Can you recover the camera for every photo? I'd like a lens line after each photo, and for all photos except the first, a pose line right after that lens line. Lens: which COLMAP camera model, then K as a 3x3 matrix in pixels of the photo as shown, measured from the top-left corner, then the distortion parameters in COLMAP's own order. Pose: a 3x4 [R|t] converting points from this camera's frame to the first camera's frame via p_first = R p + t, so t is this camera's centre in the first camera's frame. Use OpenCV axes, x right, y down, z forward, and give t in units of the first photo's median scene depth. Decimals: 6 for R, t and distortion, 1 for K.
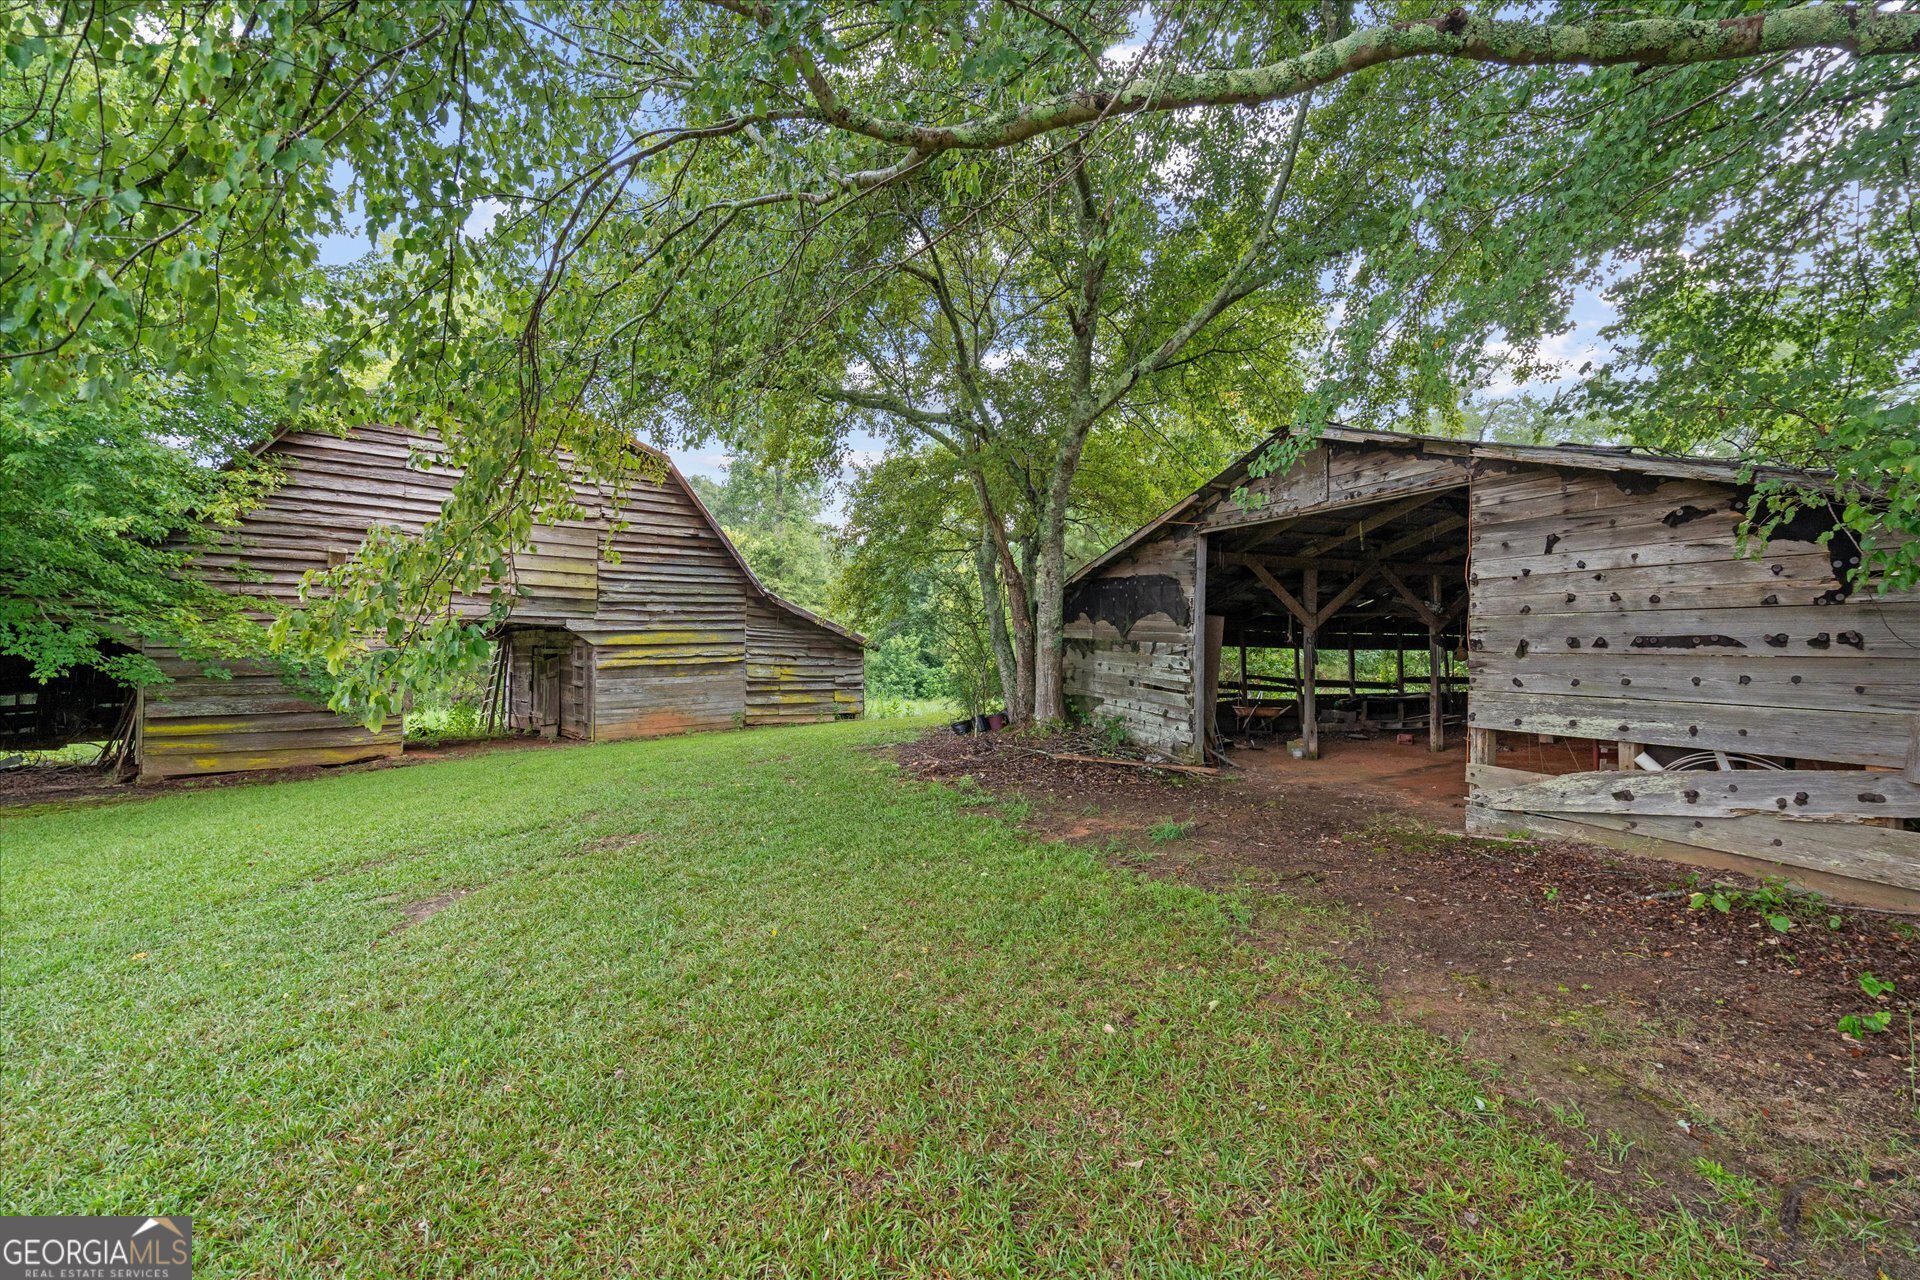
lens RADIAL K [[863.3, 0, 963.6], [0, 863.3, 634.9], [0, 0, 1]] dist [-0.000566, 0.000114]
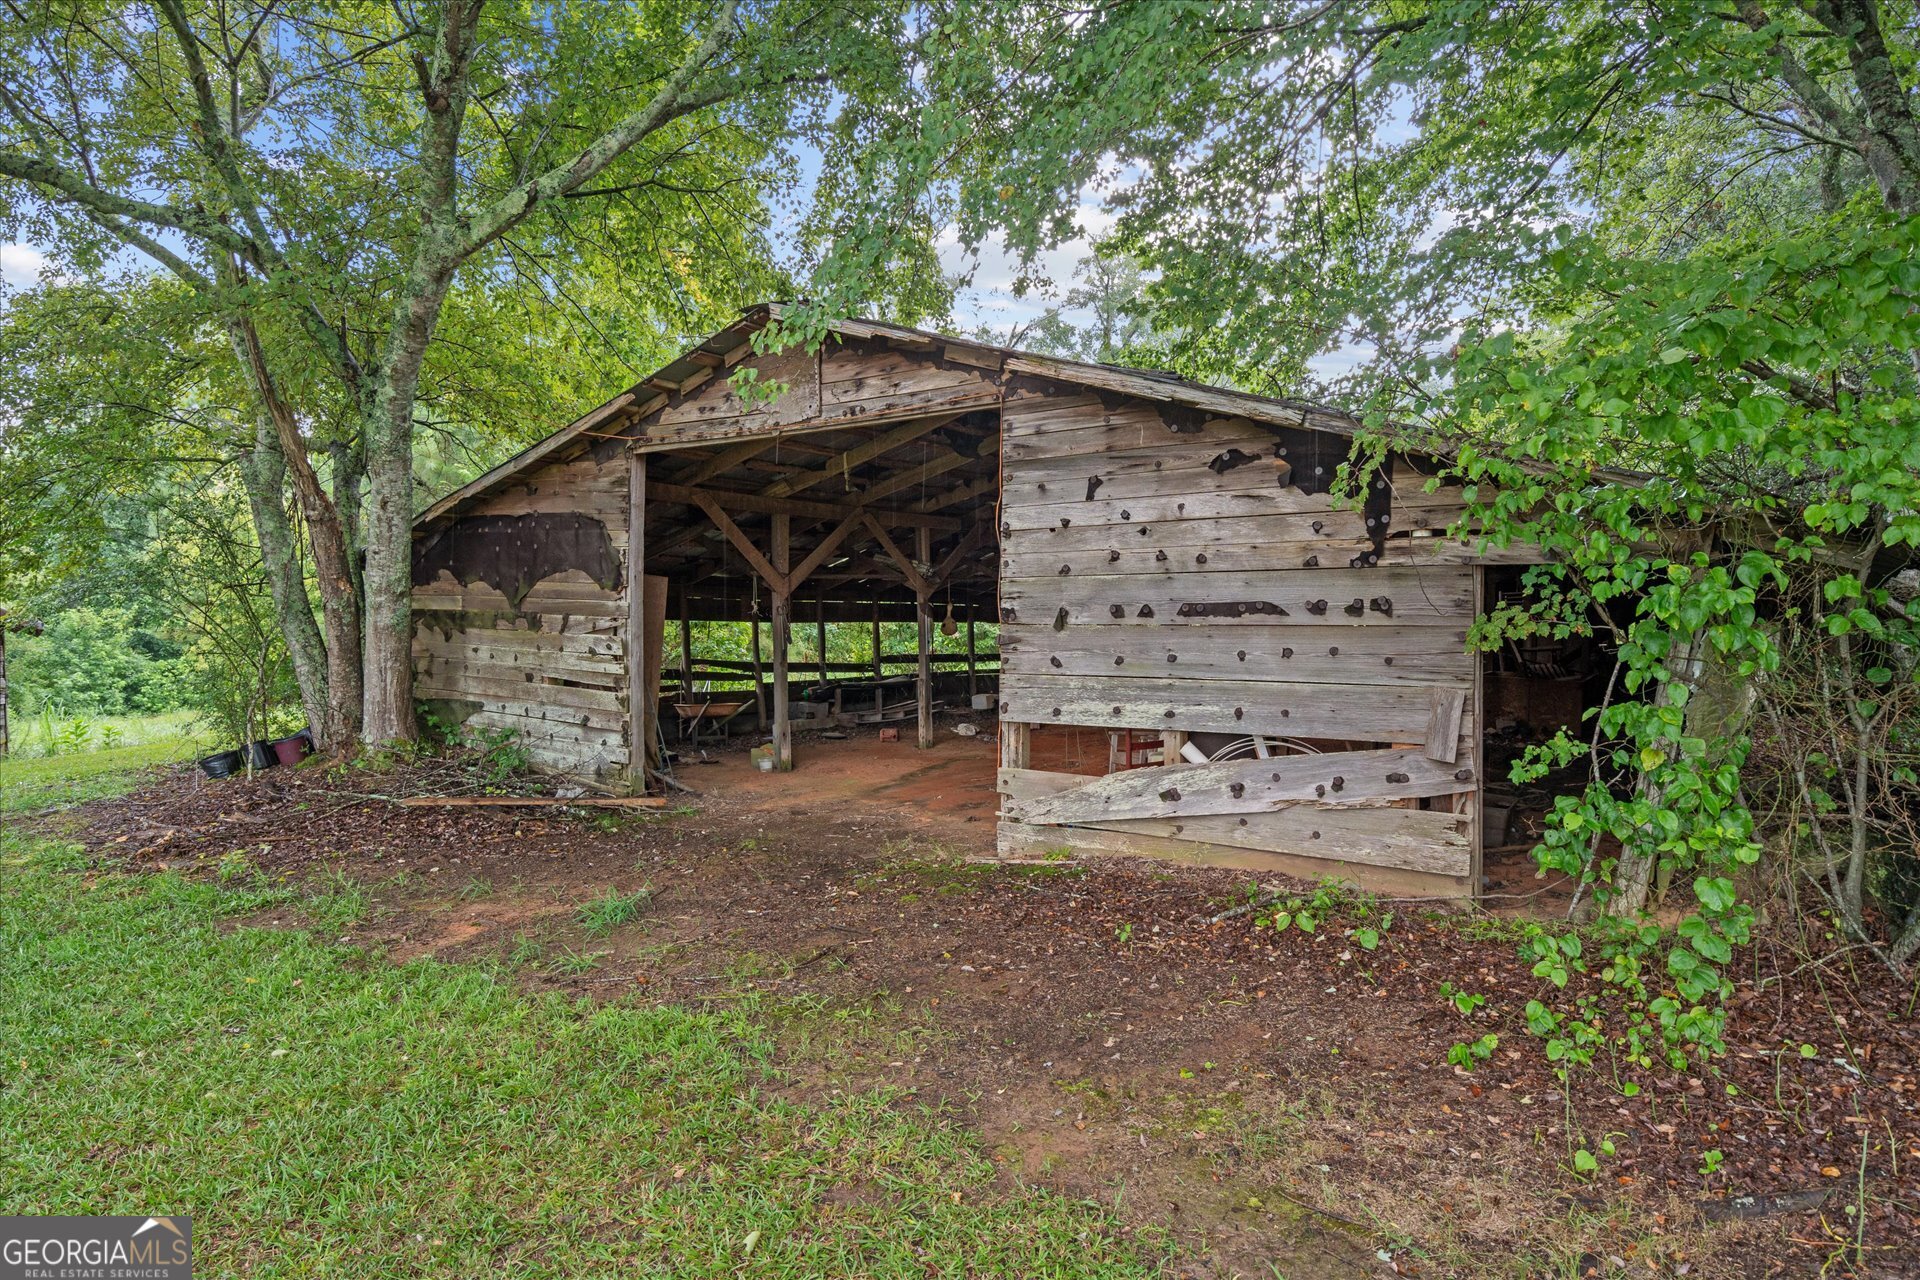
lens RADIAL K [[1155.3, 0, 959.1], [0, 1155.3, 637.4], [0, 0, 1]] dist [0.011002, 0.000679]
pose [[0.843547, -0.018632, 0.536733, -0.001268], [0.003220, 0.999555, 0.029639, 0.000466], [-0.537046, -0.023273, 0.843232, 0.114687]]
